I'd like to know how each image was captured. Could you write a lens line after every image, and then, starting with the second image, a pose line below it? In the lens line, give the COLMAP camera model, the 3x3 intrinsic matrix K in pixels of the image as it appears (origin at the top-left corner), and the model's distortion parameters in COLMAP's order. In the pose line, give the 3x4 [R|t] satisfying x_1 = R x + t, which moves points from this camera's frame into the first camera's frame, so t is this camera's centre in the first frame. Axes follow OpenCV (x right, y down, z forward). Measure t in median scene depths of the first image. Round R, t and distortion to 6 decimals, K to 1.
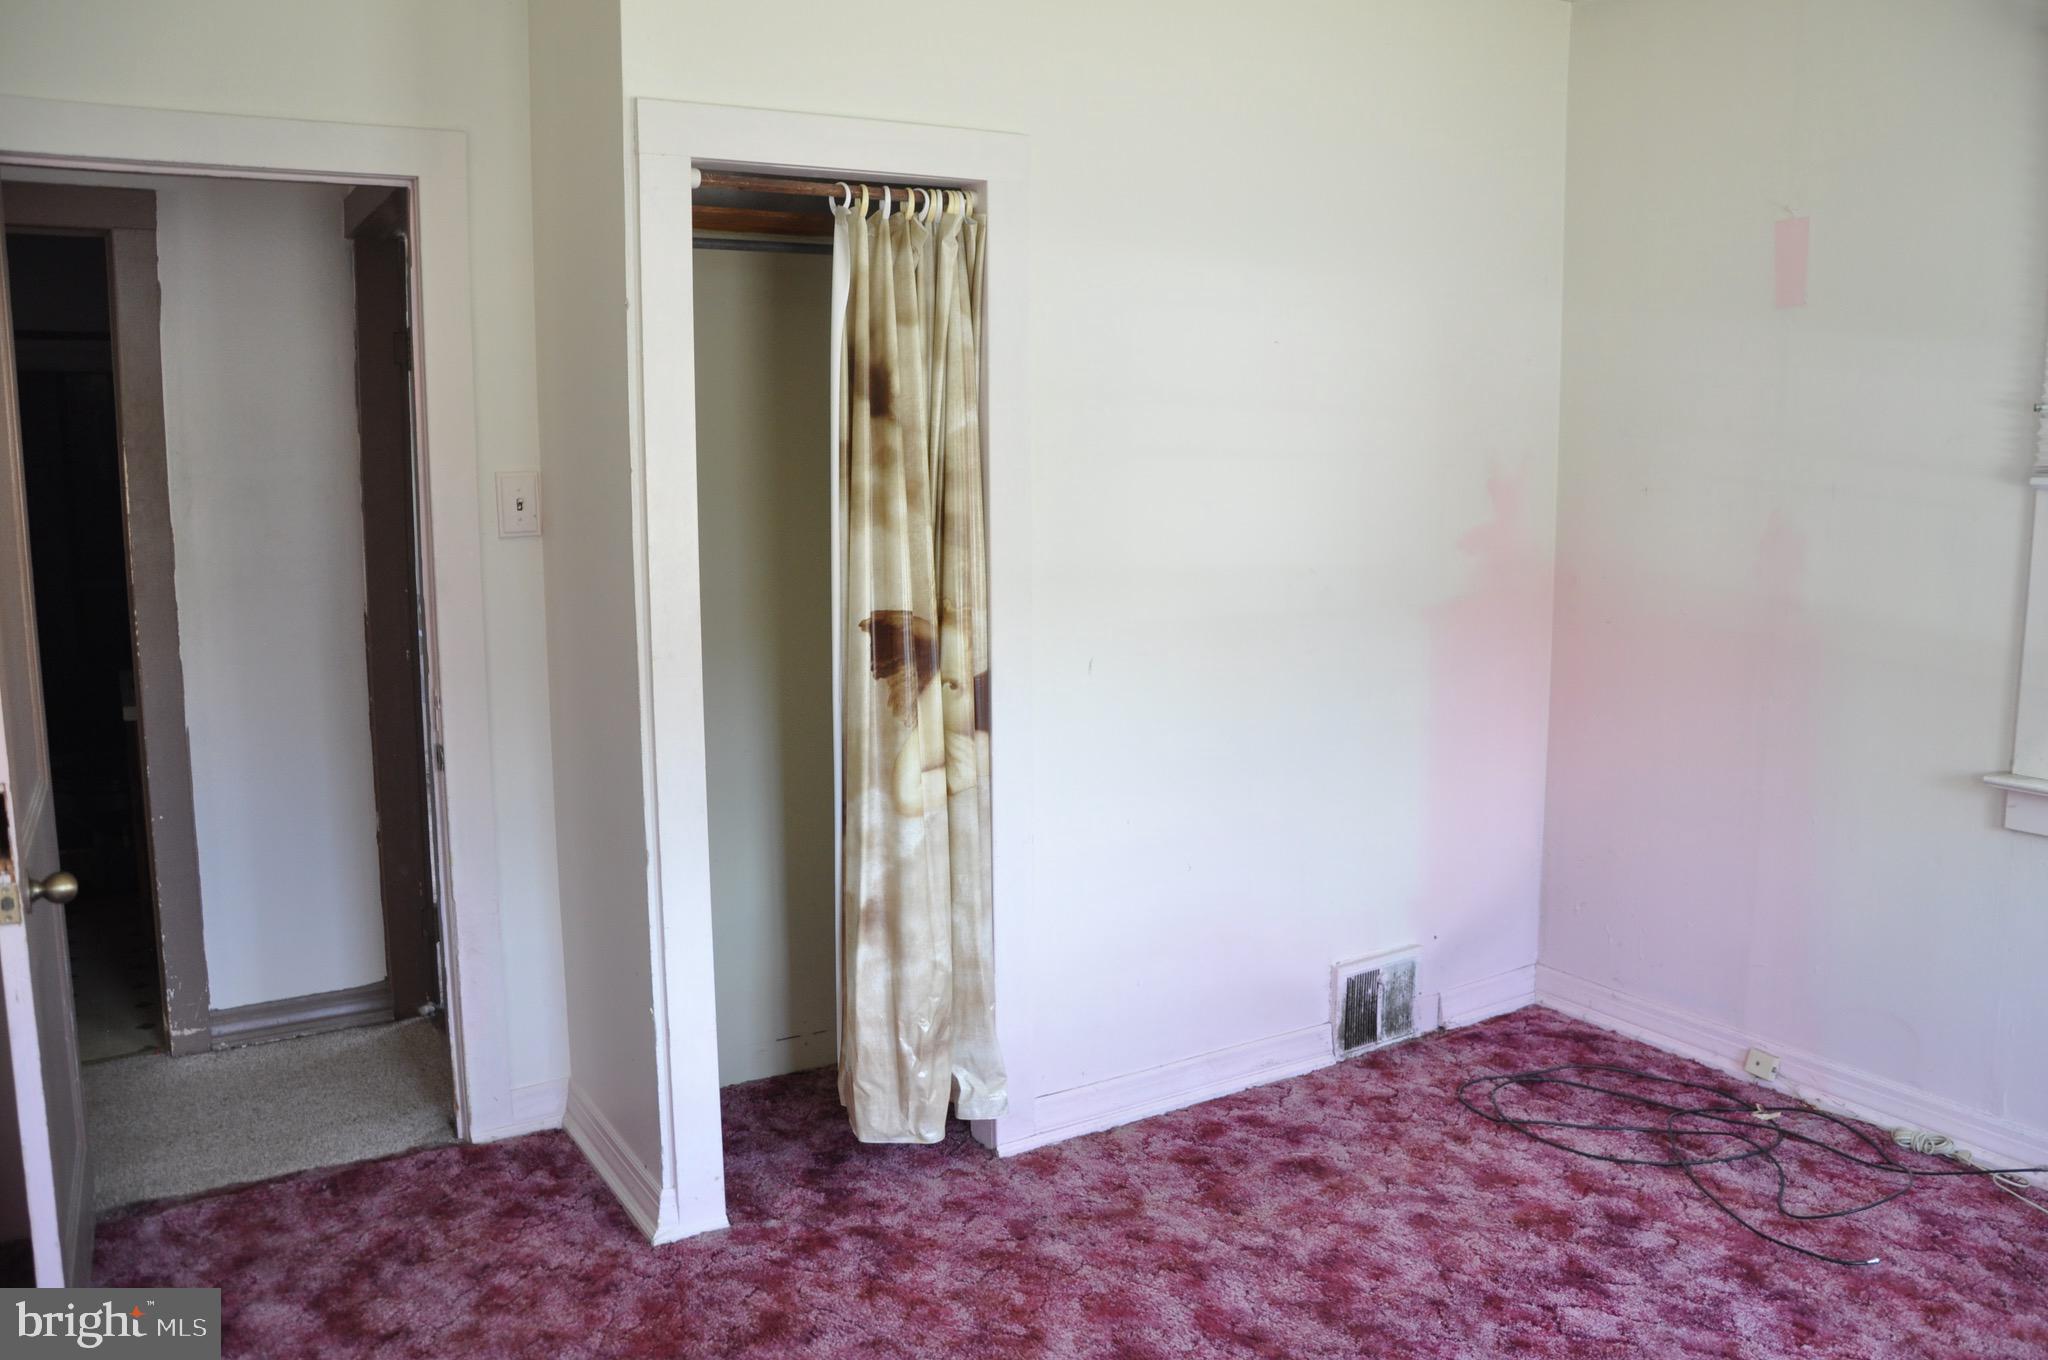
lens RADIAL K [[1602.0, 0, 1026.6], [0, 1602.0, 681.0], [0, 0, 1]] dist [-0.116002, 0.051321]
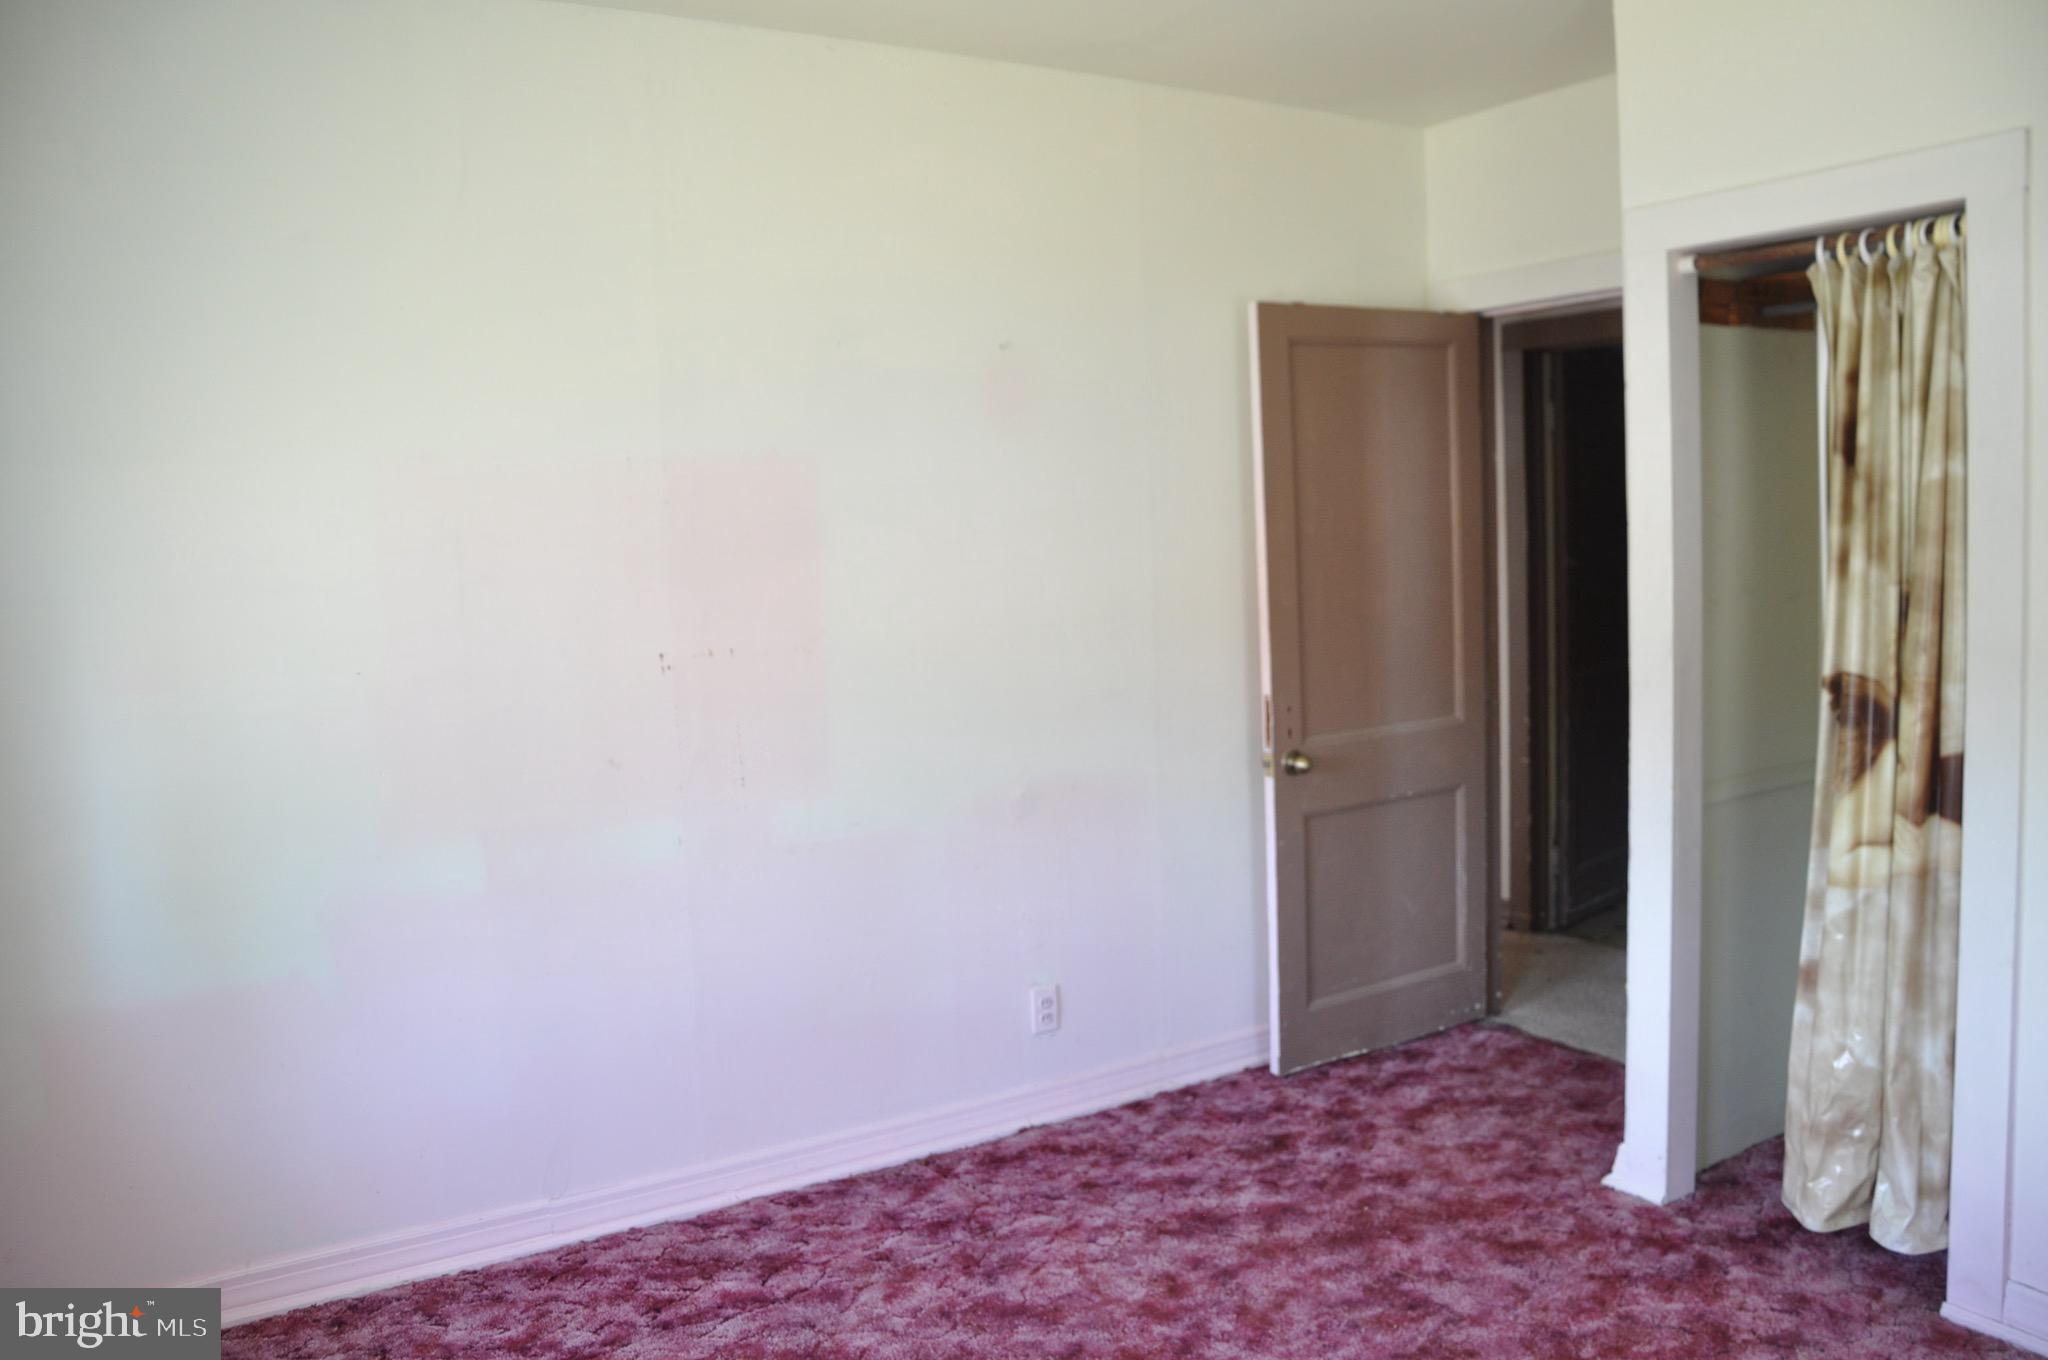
lens RADIAL K [[1602.0, 0, 1027.4], [0, 1602.0, 677.3], [0, 0, 1]] dist [-0.116002, 0.051321]
pose [[0.014176, 0.107510, -0.994103, 0.847078], [-0.102337, 0.989138, 0.105513, -0.090010], [0.994649, 0.100238, 0.025024, 0.490289]]
